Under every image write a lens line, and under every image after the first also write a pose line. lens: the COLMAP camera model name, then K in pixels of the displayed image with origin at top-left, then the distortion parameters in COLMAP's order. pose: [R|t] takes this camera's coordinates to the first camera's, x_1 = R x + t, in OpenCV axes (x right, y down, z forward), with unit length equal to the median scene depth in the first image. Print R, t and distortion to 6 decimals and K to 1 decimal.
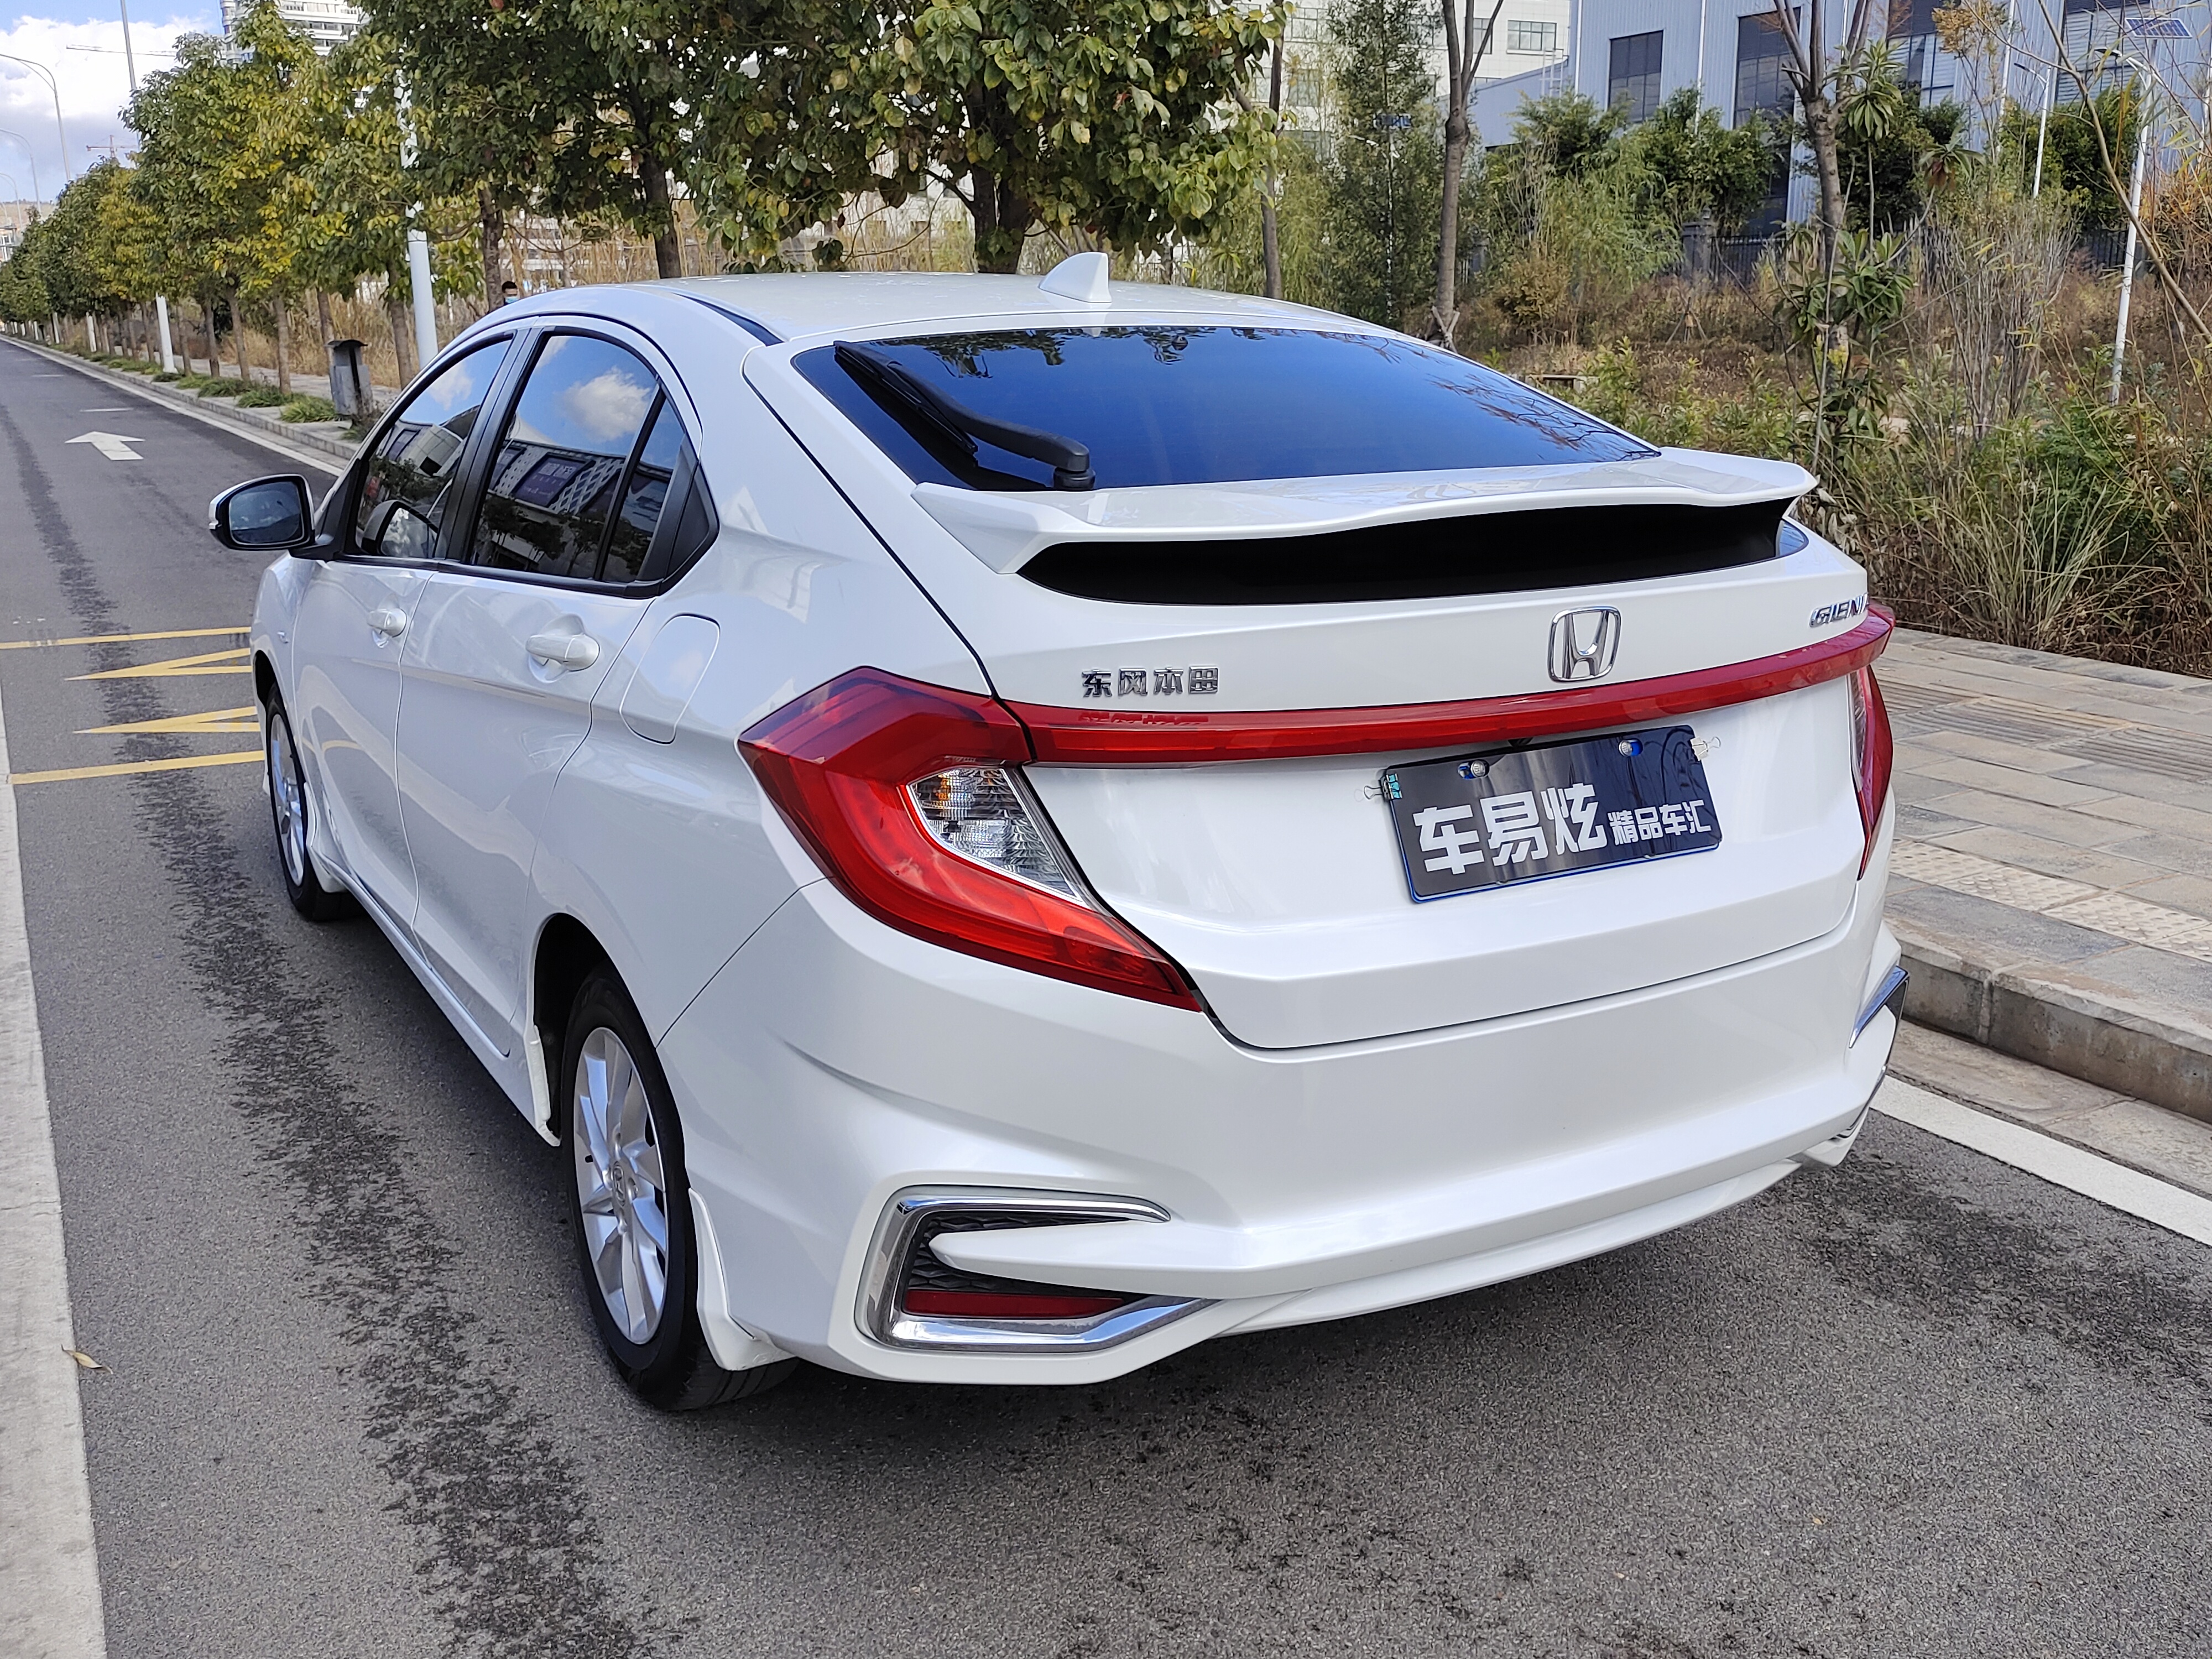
lens RADIAL K [[2012.4, 0, 1106.0], [0, 2012.4, 829.5], [0, 0, 1]] dist [0.061663, -0.081839]
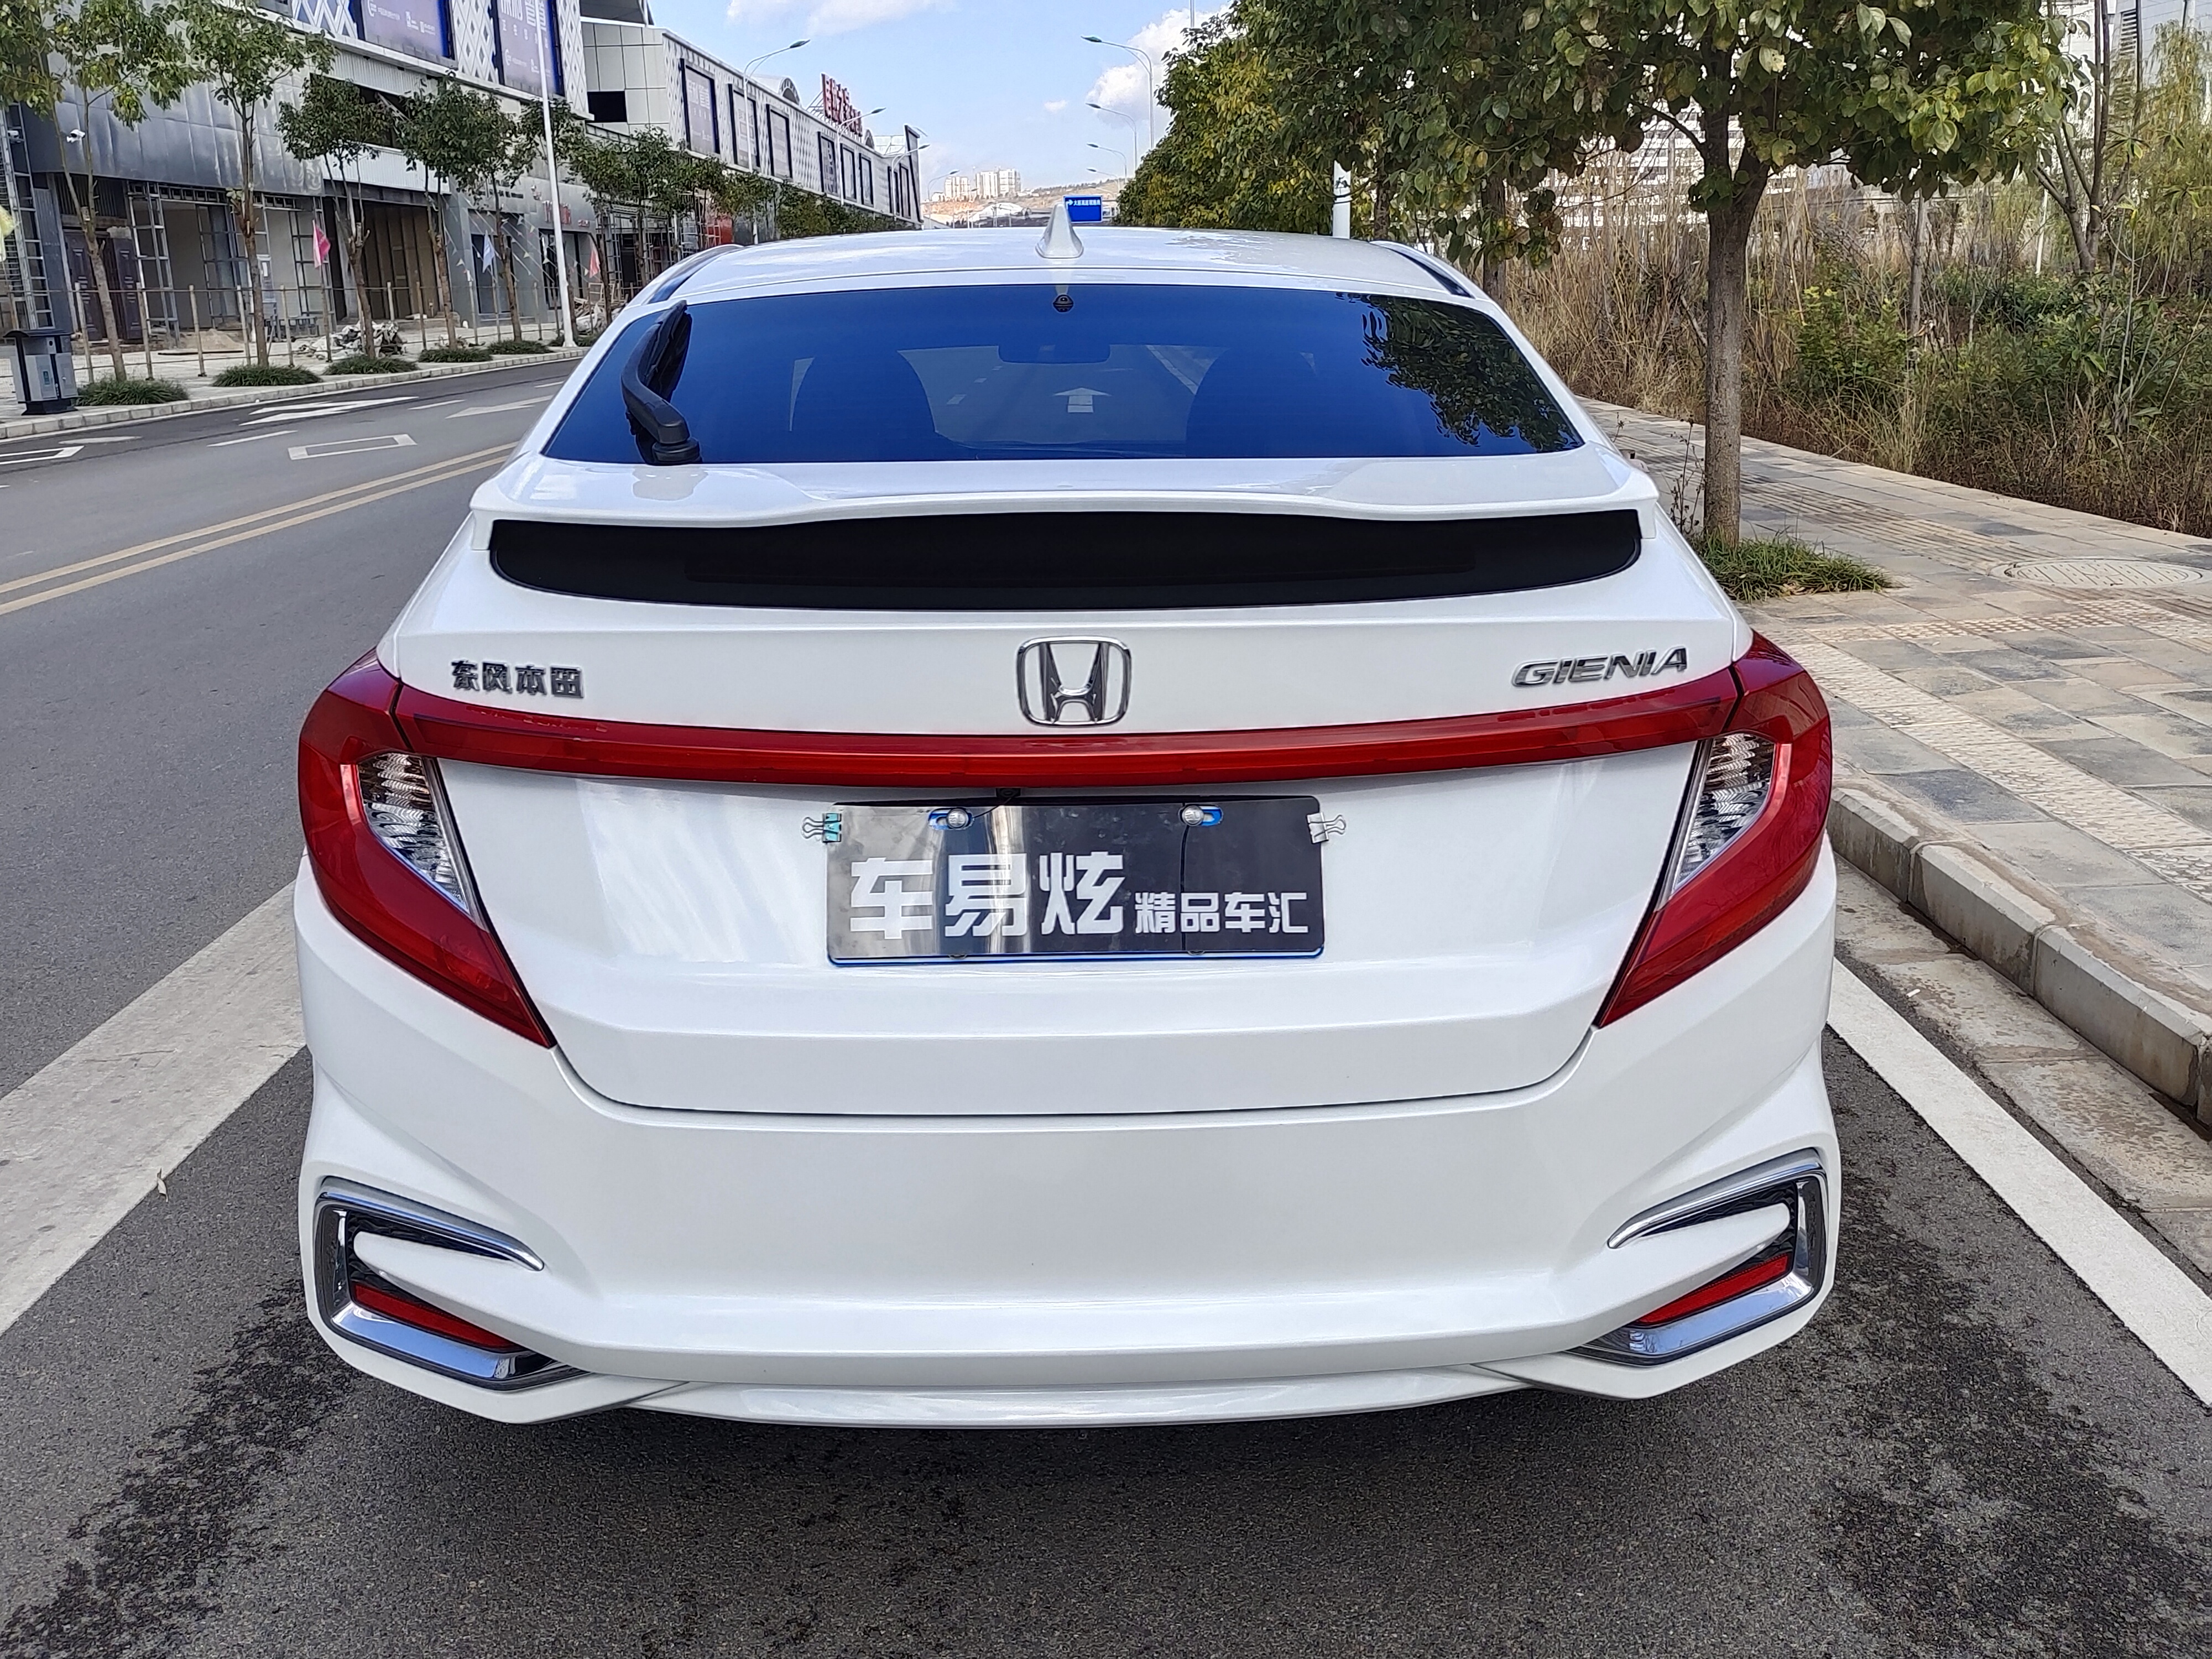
lens RADIAL K [[2012.4, 0, 1106.0], [0, 2012.4, 829.5], [0, 0, 1]] dist [0.061663, -0.081839]
pose [[0.882016, 0.120695, -0.455501, 0.603177], [-0.111580, 0.992645, 0.046964, -0.069796], [0.457819, 0.009402, 0.888996, 0.280292]]
